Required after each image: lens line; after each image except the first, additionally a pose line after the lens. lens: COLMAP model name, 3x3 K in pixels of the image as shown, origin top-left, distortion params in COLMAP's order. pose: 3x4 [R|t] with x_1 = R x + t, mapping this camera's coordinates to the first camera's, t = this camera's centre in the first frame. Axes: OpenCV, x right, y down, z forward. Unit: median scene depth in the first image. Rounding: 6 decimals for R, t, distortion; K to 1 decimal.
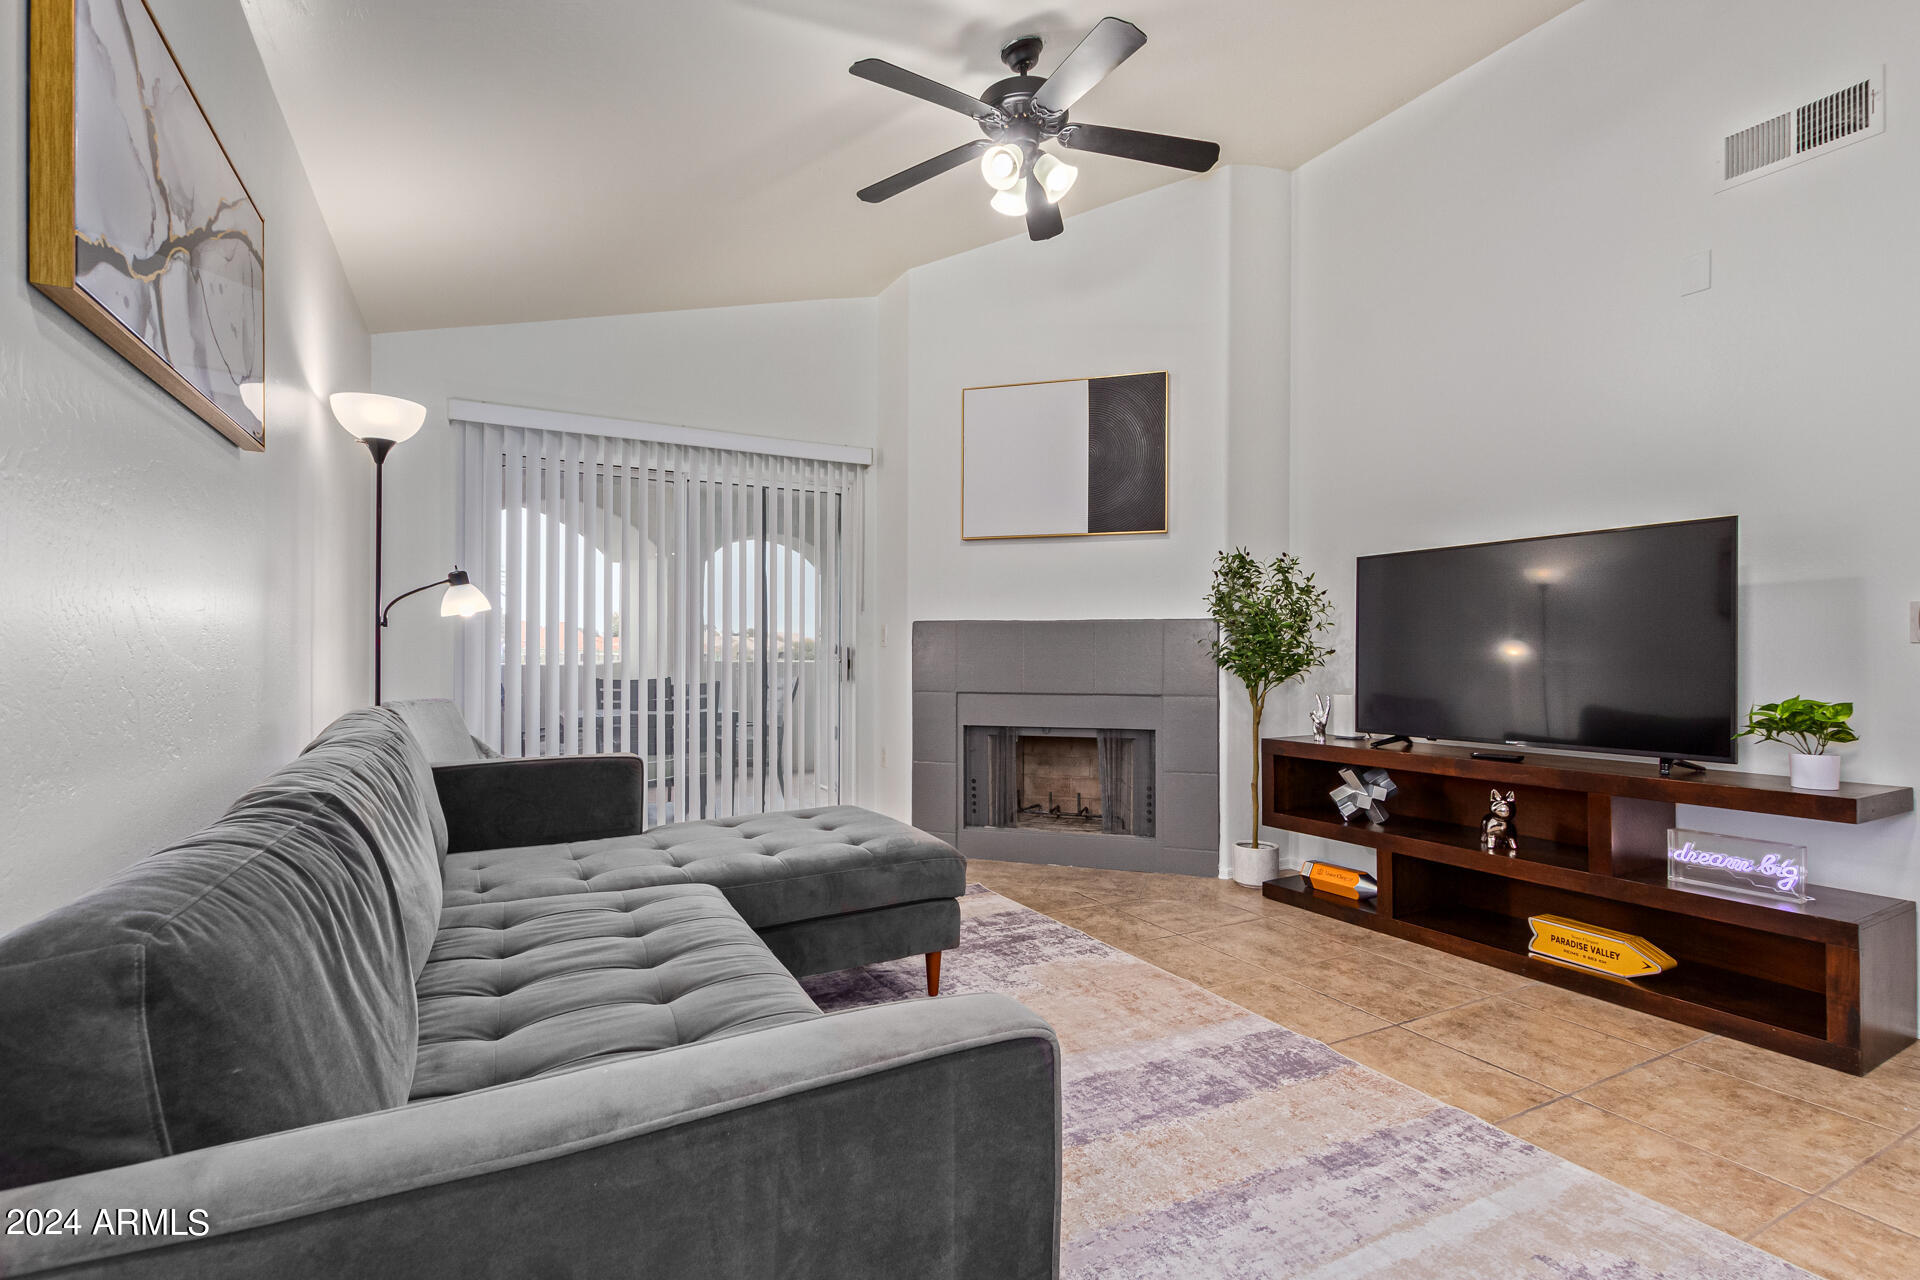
lens RADIAL K [[877.2, 0, 965.8], [0, 877.2, 652.6], [0, 0, 1]] dist [0.006312, -0.001303]
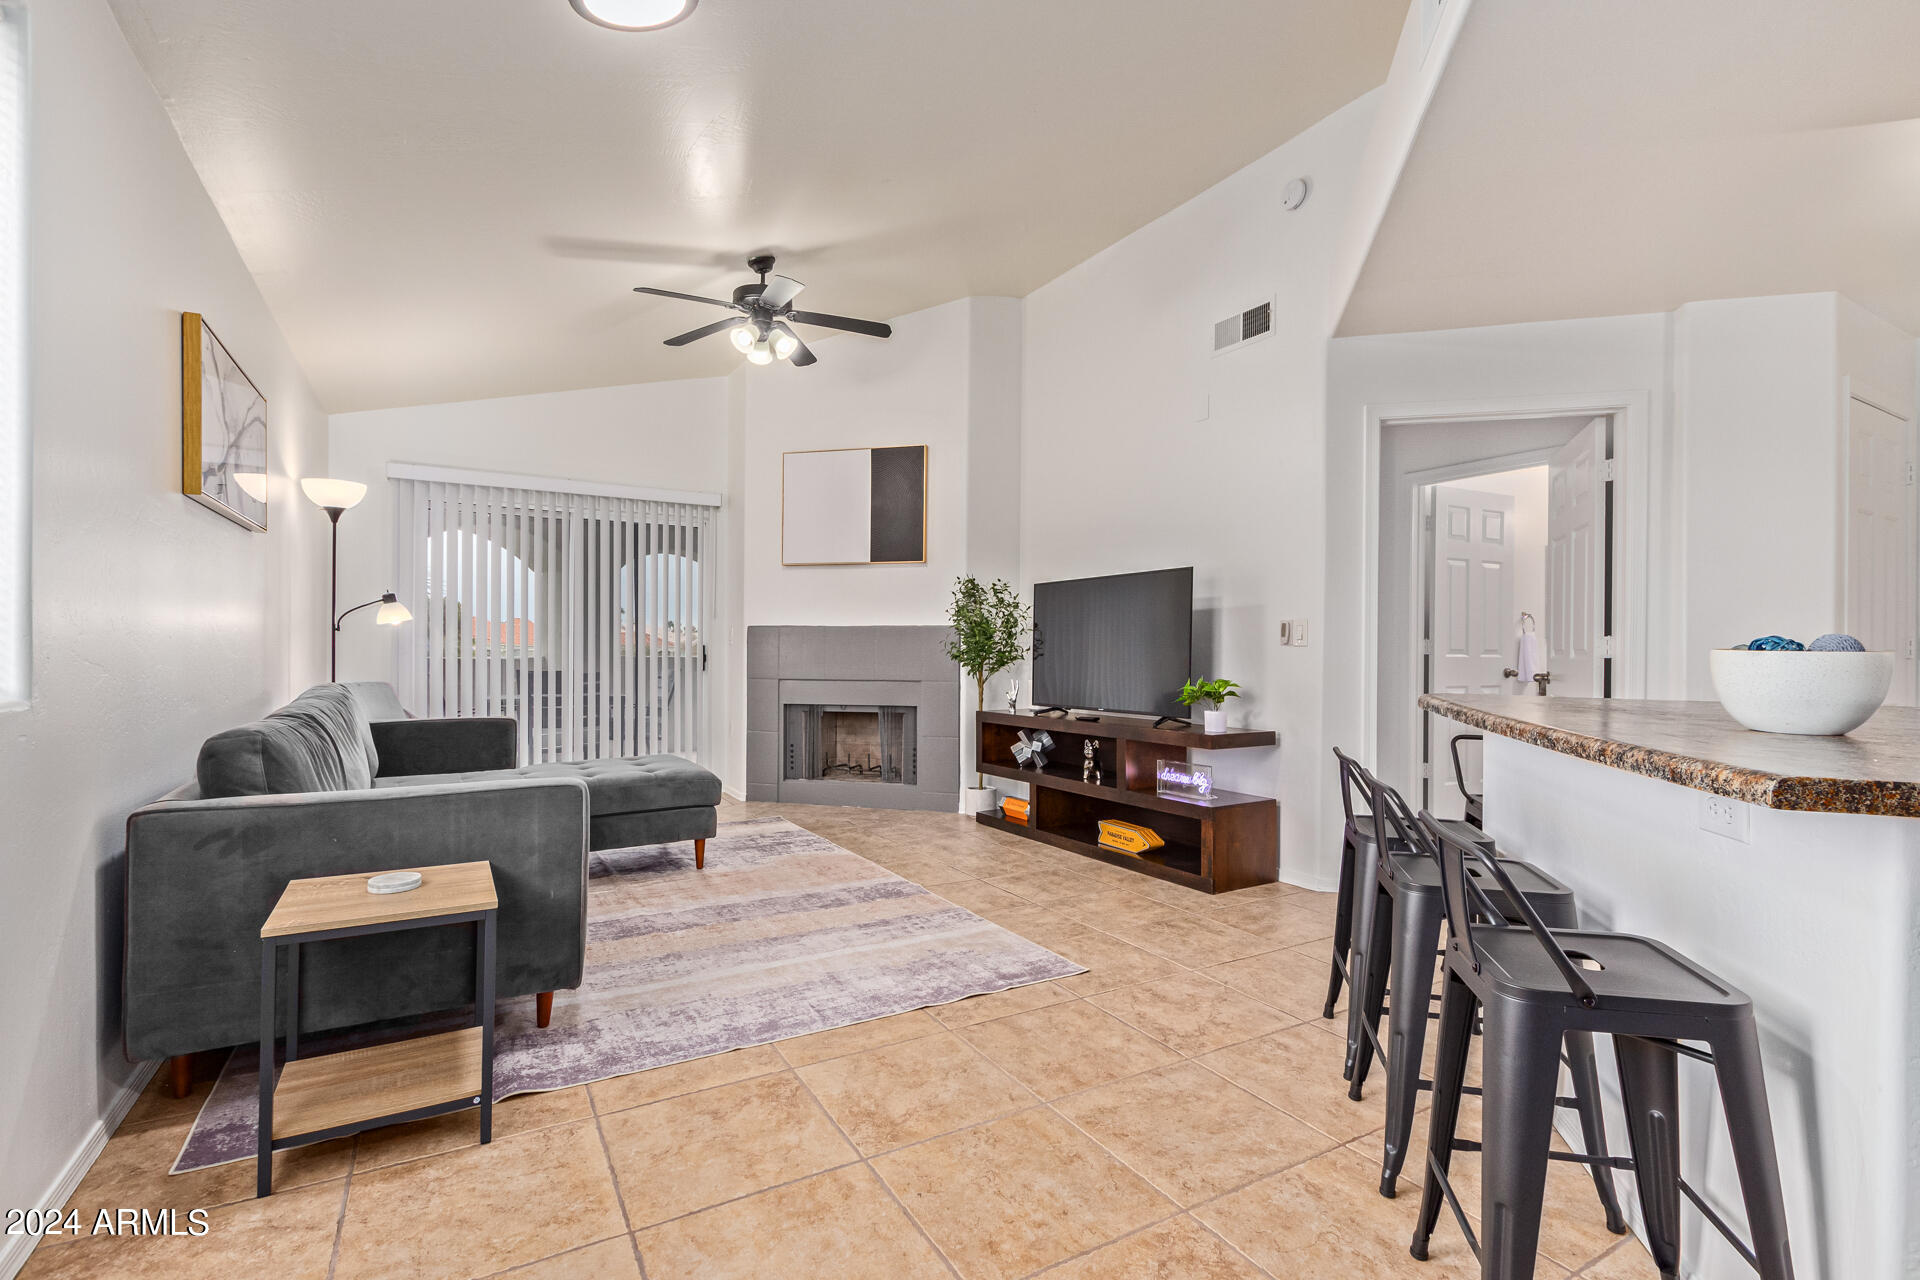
lens RADIAL K [[877.2, 0, 974.5], [0, 877.2, 652.4], [0, 0, 1]] dist [0.006312, -0.001303]
pose [[0.999168, 0.002618, 0.040700, 0.342078], [-0.002699, 0.999994, 0.001941, 0.001113], [-0.040695, -0.002049, 0.999170, -0.512135]]
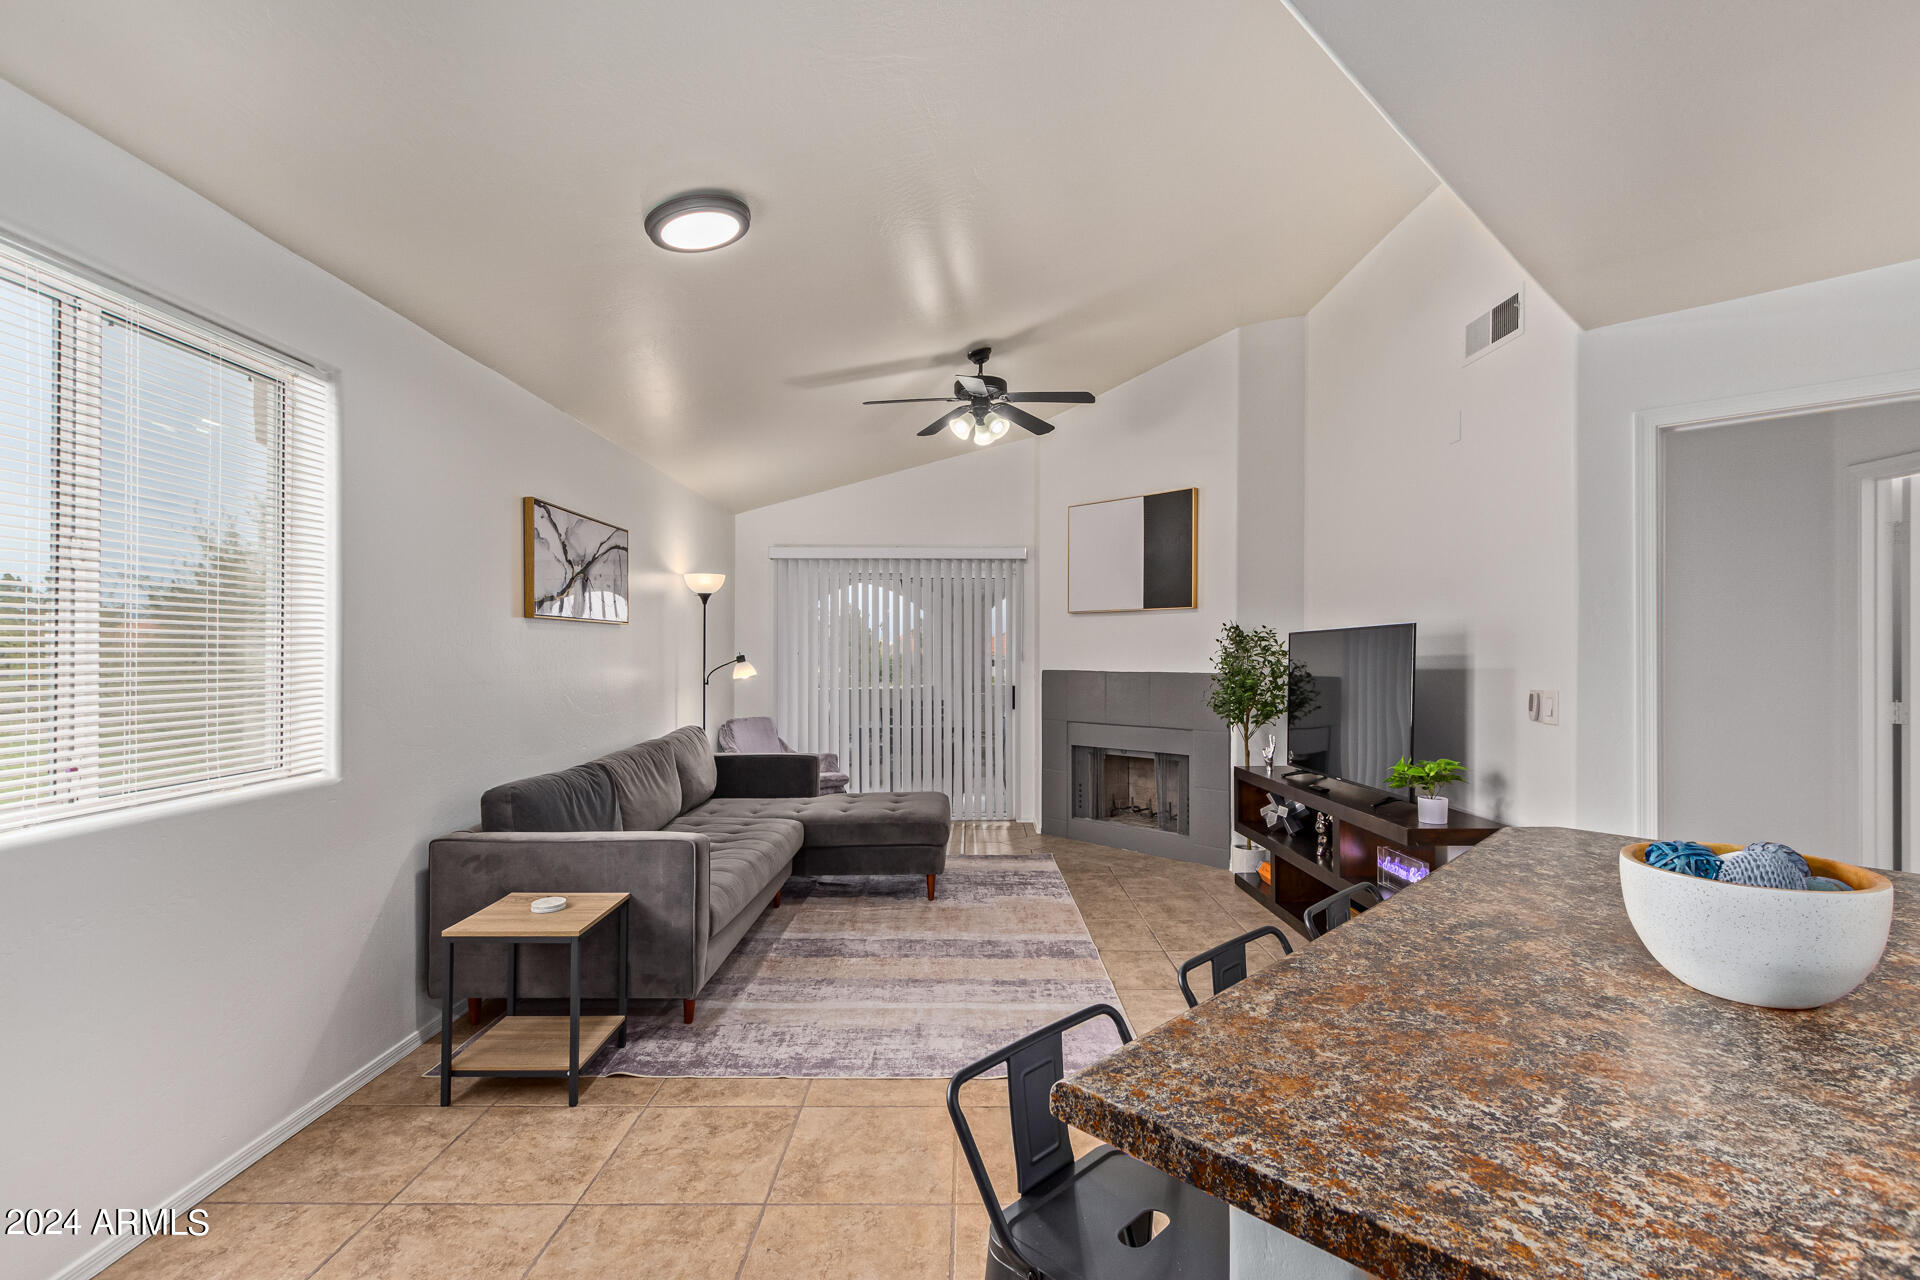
lens RADIAL K [[877.2, 0, 988.4], [0, 877.2, 650.3], [0, 0, 1]] dist [0.006312, -0.001303]
pose [[0.884756, -0.002645, -0.466046, 0.781357], [0.000073, 0.999985, -0.005535, -0.088938], [0.466054, 0.004863, 0.884743, -0.447772]]
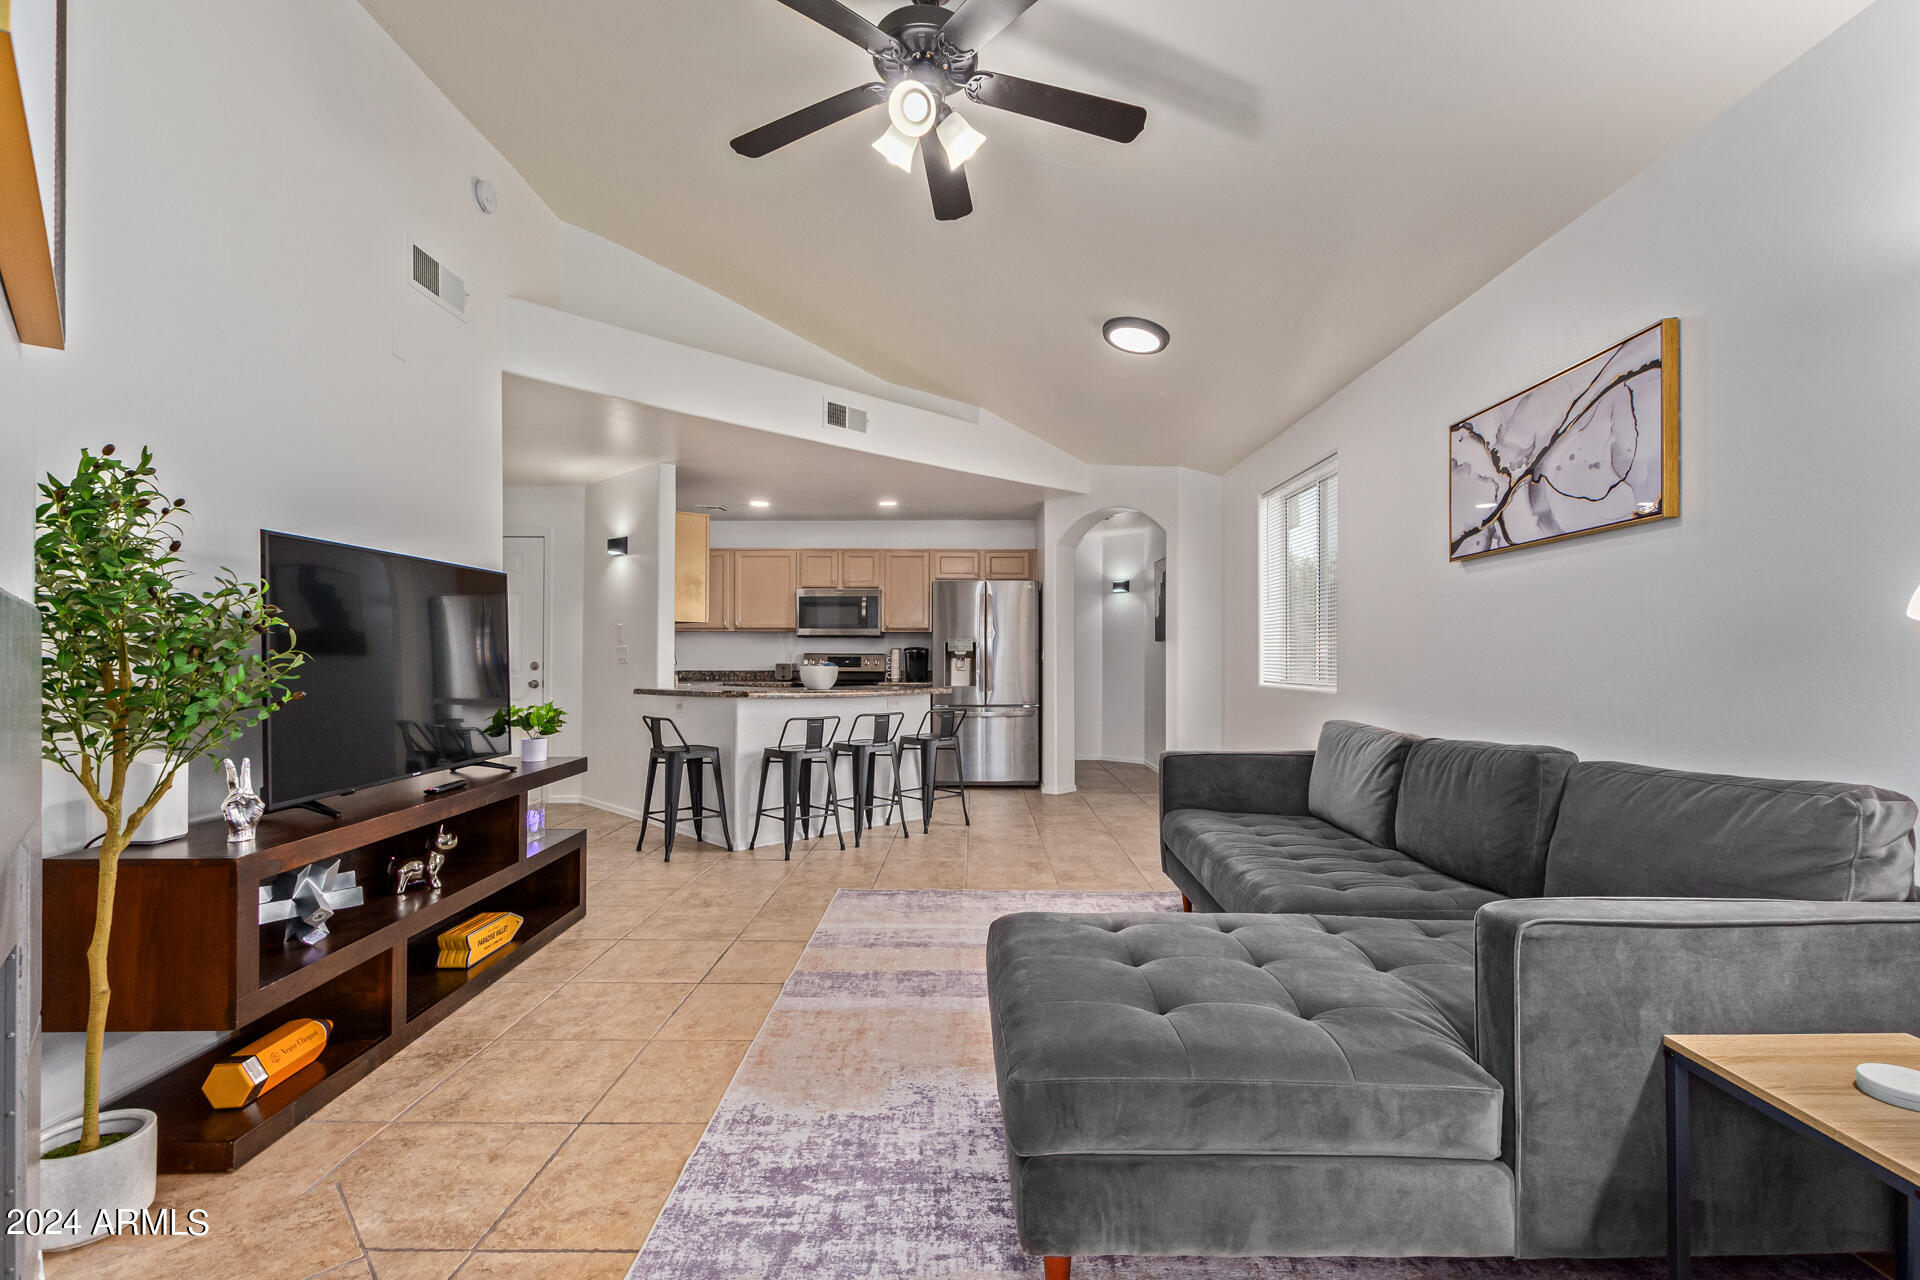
lens RADIAL K [[877.2, 0, 971.2], [0, 877.2, 652.4], [0, 0, 1]] dist [0.006312, -0.001303]
pose [[-0.878662, -0.001199, 0.477442, -0.346314], [-0.002946, 0.999991, -0.002910, -0.025609], [-0.477434, -0.003964, -0.878658, 1.560663]]
